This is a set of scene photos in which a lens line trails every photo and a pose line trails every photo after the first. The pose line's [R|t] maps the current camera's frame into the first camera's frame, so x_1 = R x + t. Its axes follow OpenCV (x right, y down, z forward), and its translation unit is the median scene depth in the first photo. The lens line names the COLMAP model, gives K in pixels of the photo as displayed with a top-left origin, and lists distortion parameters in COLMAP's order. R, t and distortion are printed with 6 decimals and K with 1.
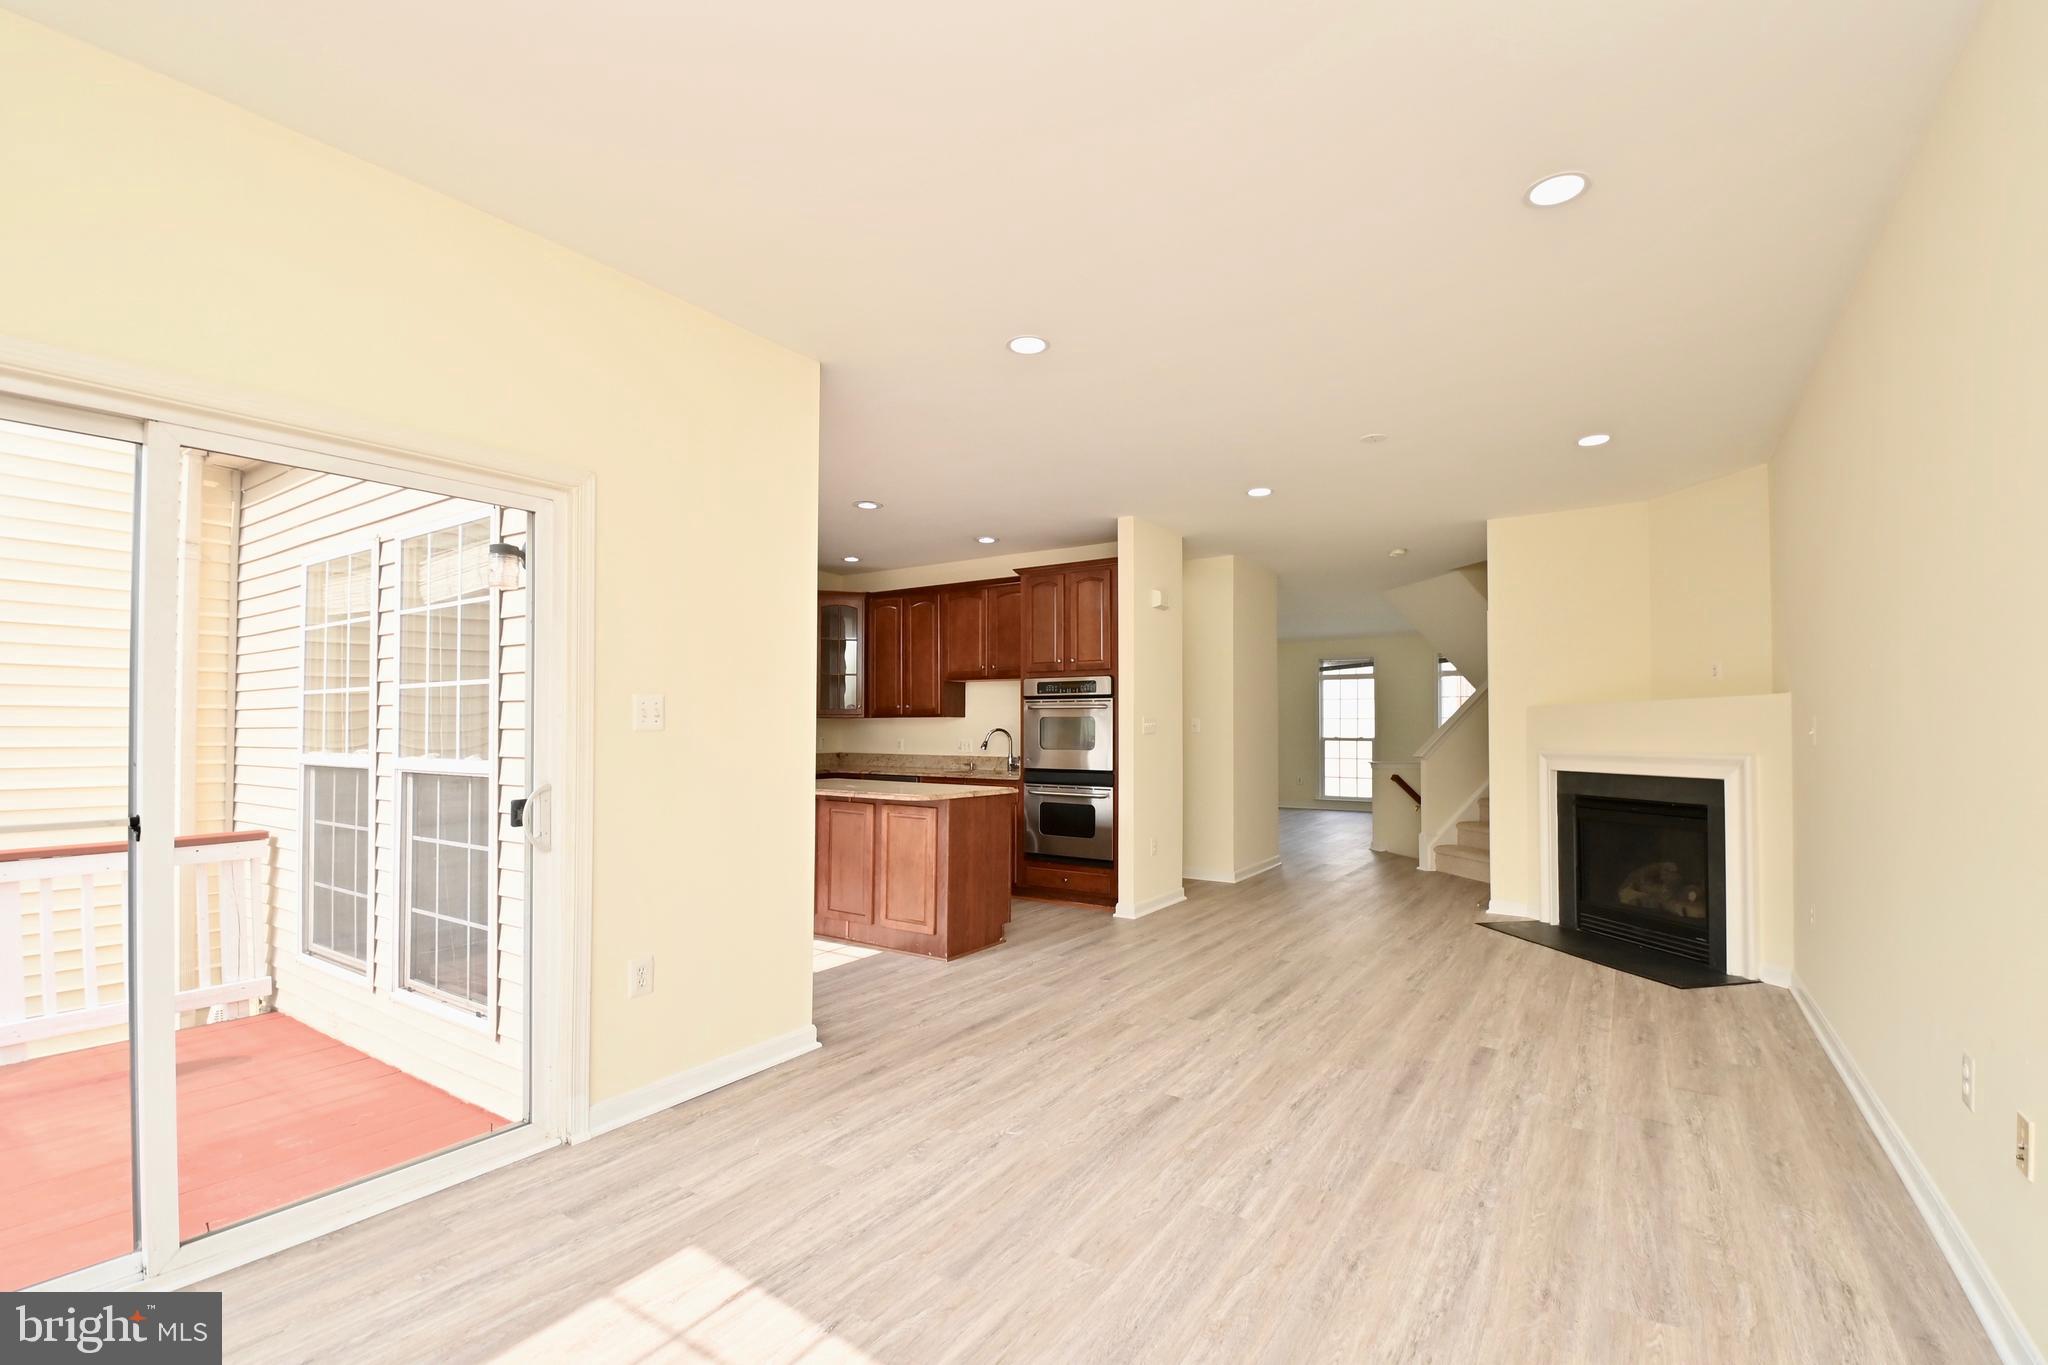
lens RADIAL K [[897.6, 0, 1046.0], [0, 897.6, 707.1], [0, 0, 1]] dist [0.009413, -0.018423]
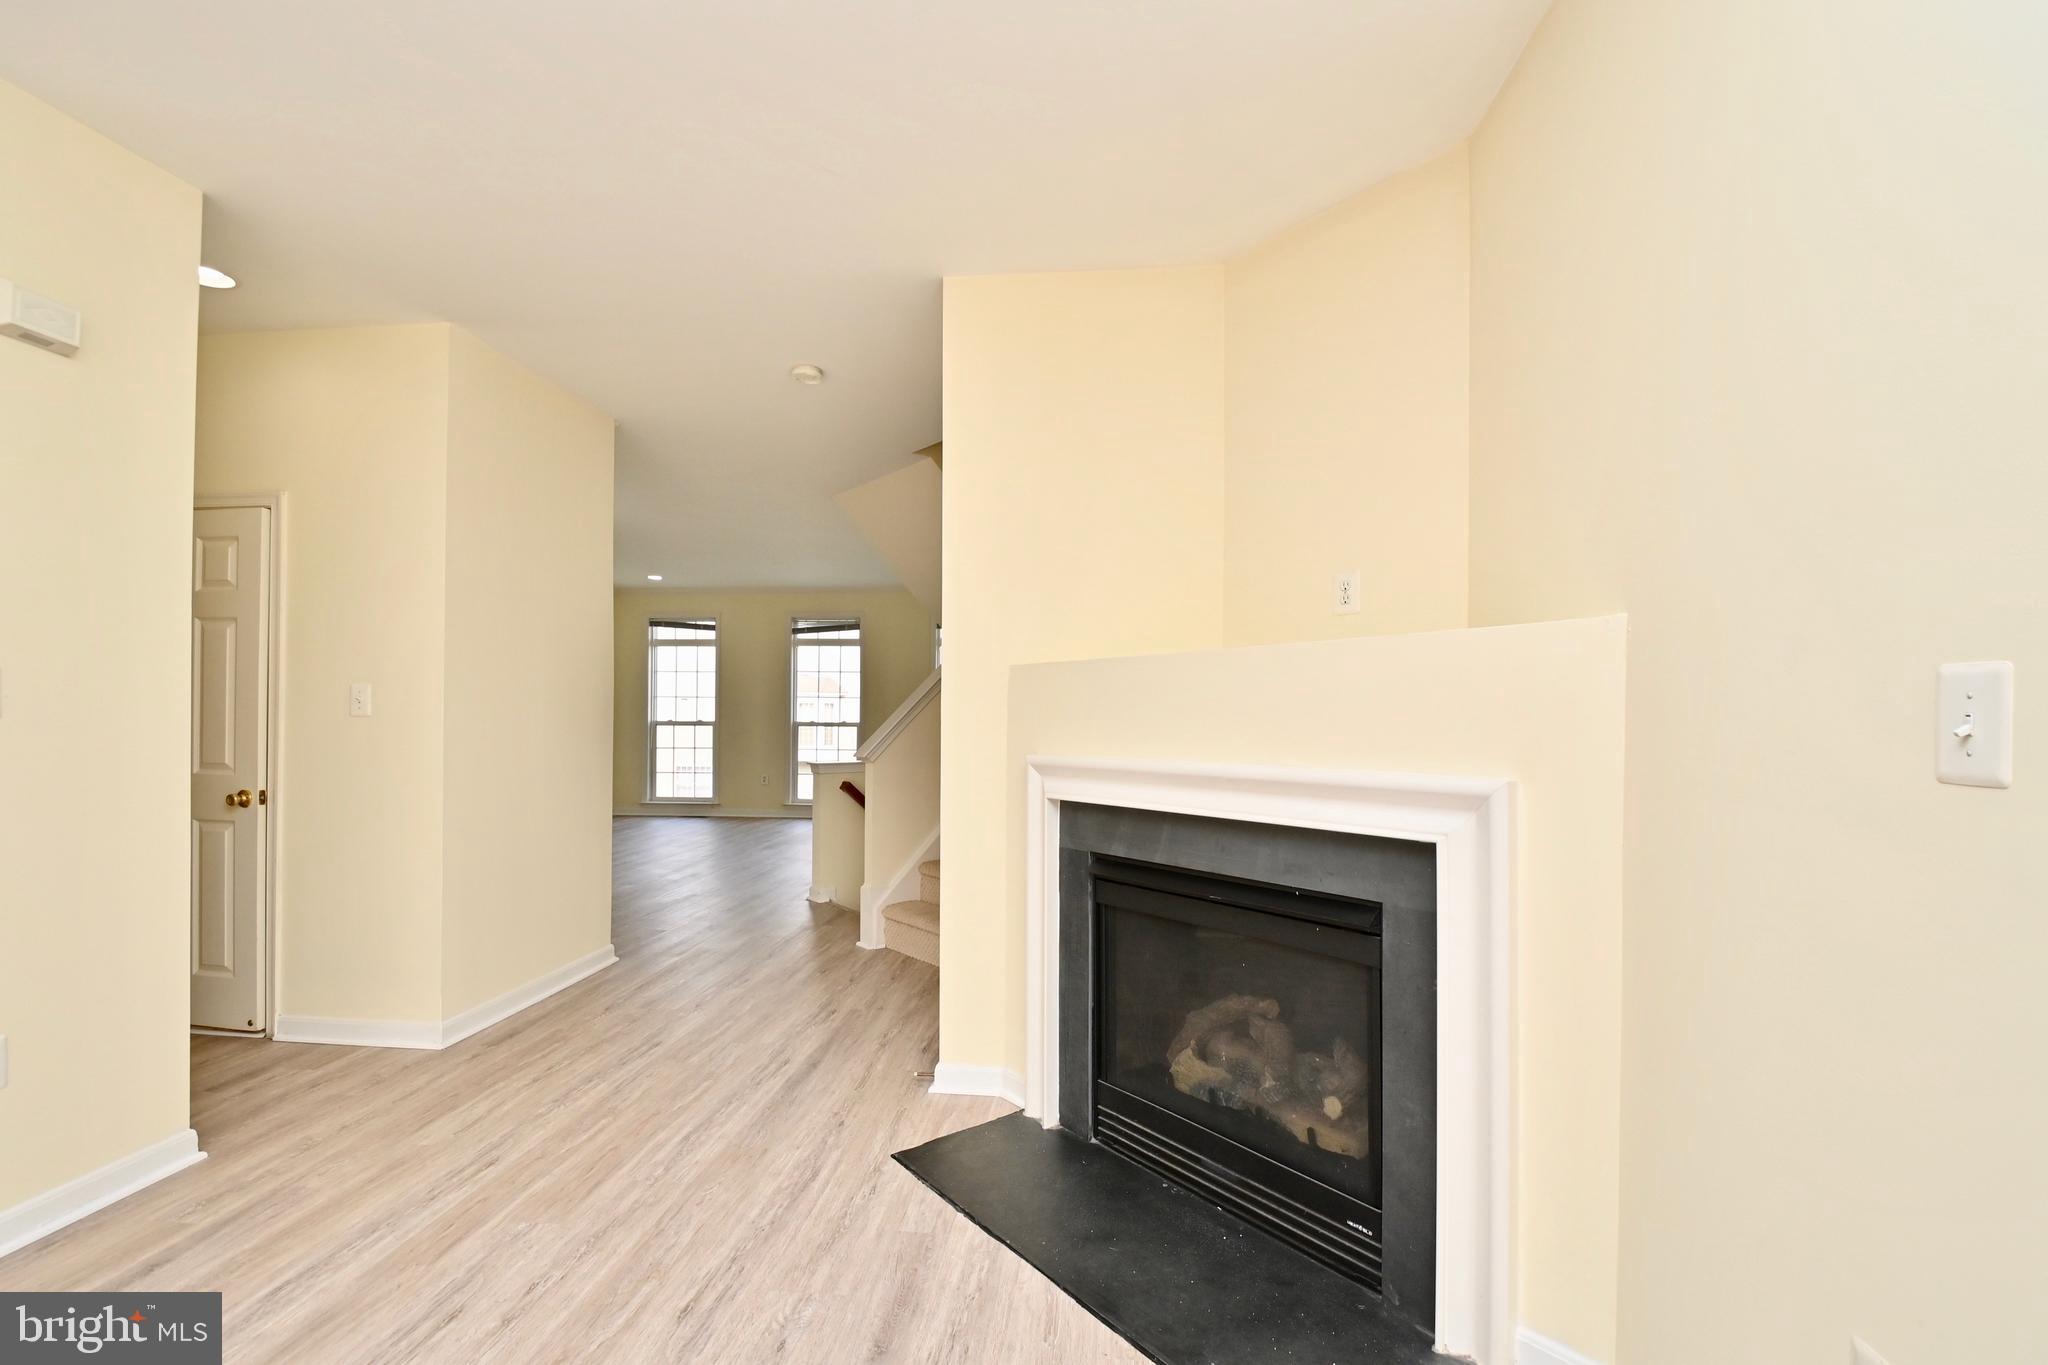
lens RADIAL K [[897.6, 0, 1039.2], [0, 897.6, 720.3], [0, 0, 1]] dist [0.009413, -0.018423]
pose [[0.883056, -0.003684, 0.469253, 0.336494], [-0.013458, 0.999359, 0.033170, 0.012421], [-0.469075, -0.035606, 0.882440, 0.588955]]
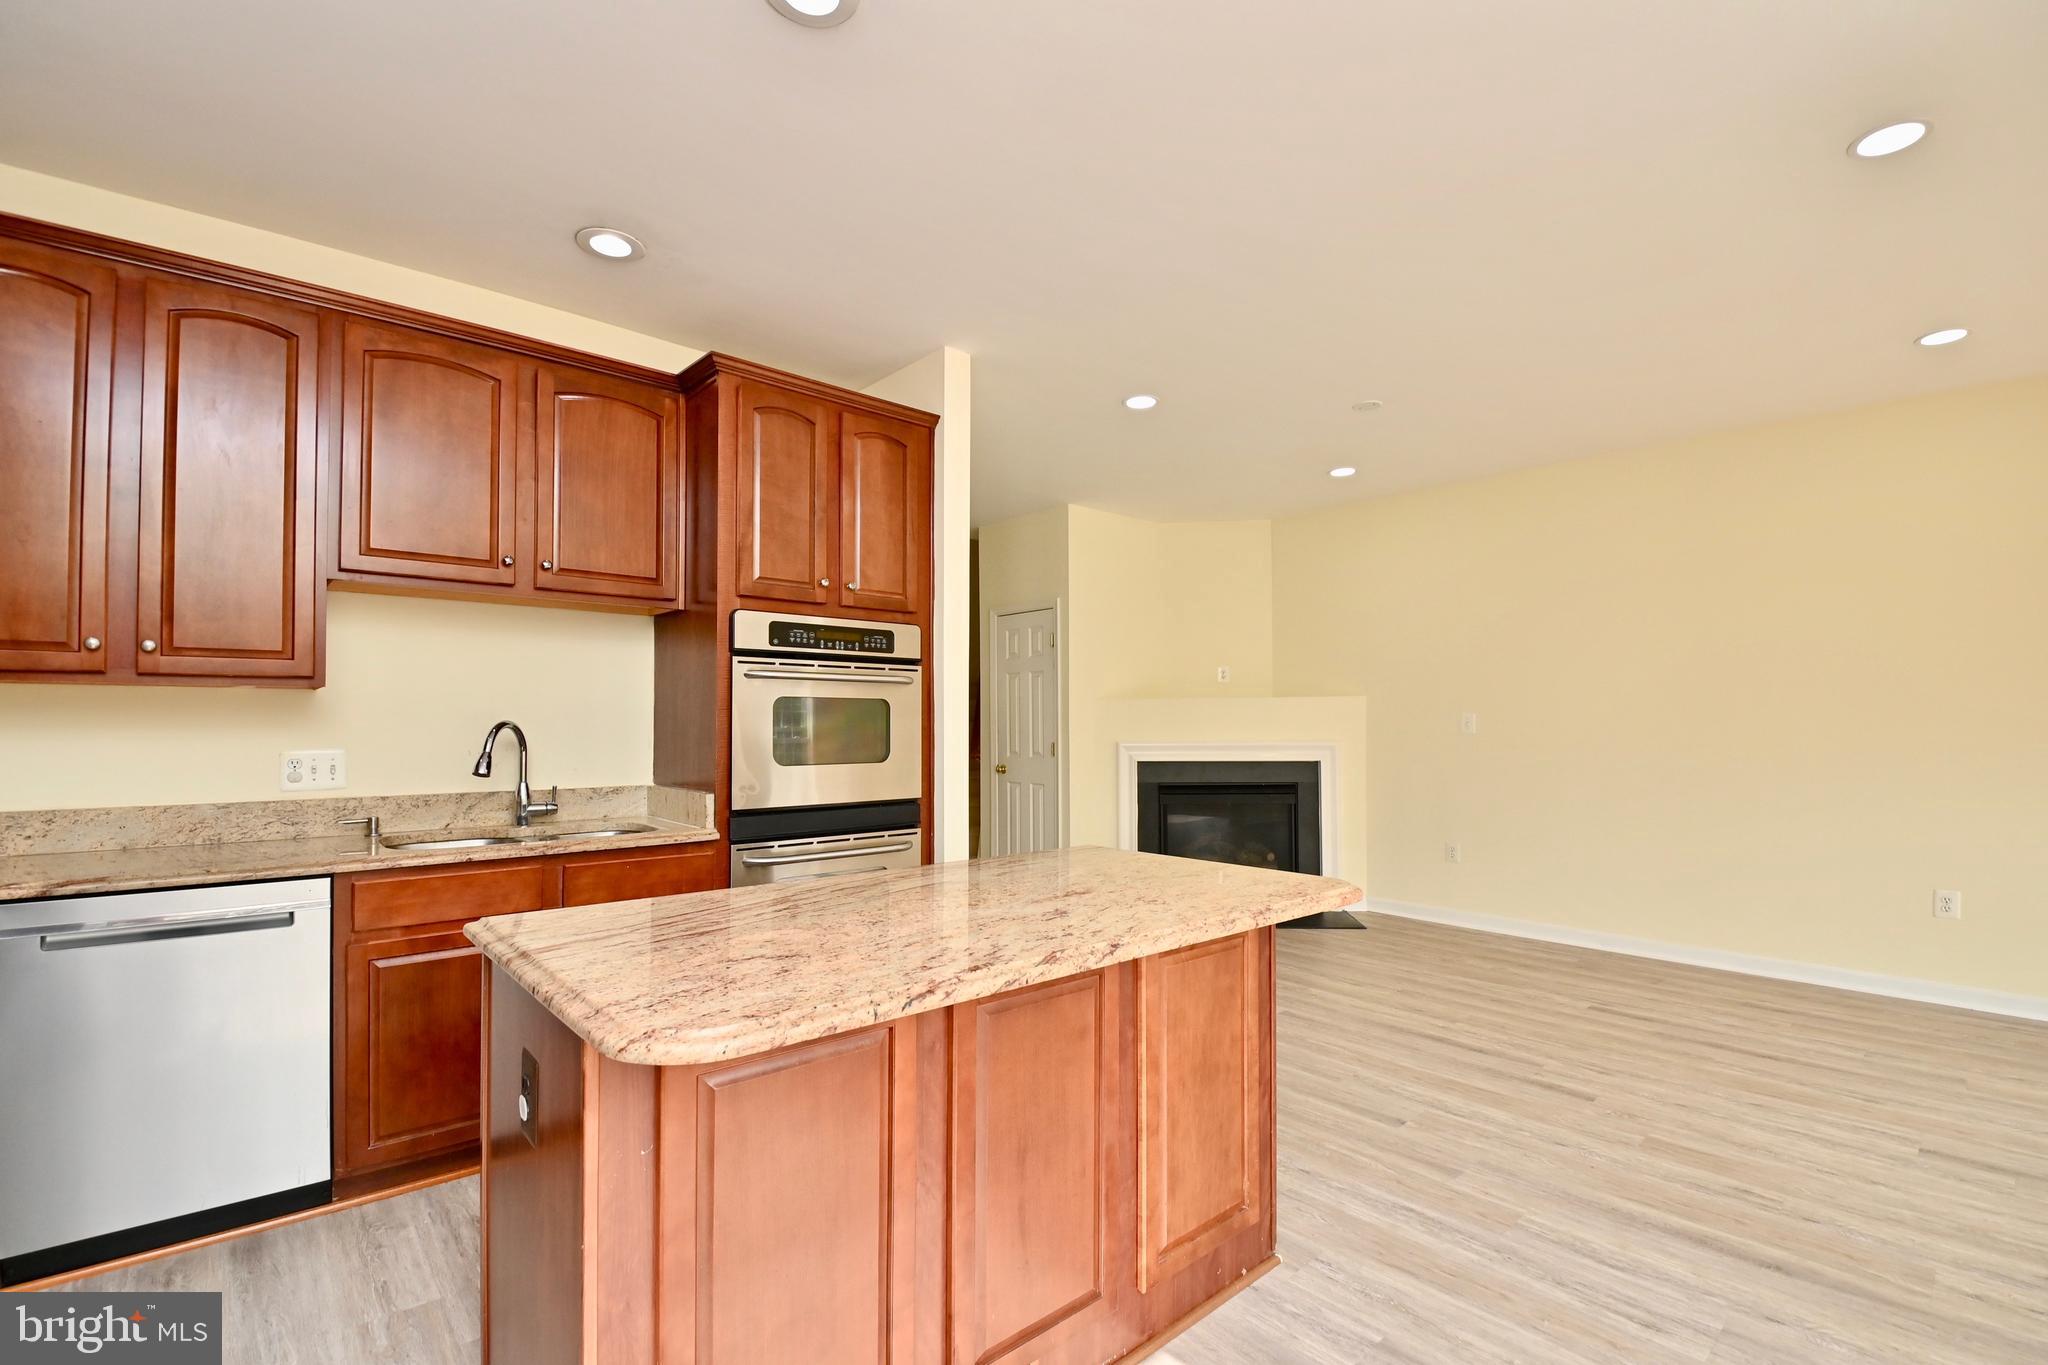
lens RADIAL K [[897.6, 0, 1041.4], [0, 897.6, 709.5], [0, 0, 1]] dist [0.009413, -0.018423]
pose [[0.256532, 0.012262, 0.966458, -0.468891], [-0.024524, 0.999680, -0.006174, 0.019232], [-0.966225, -0.022117, 0.256751, 0.841105]]
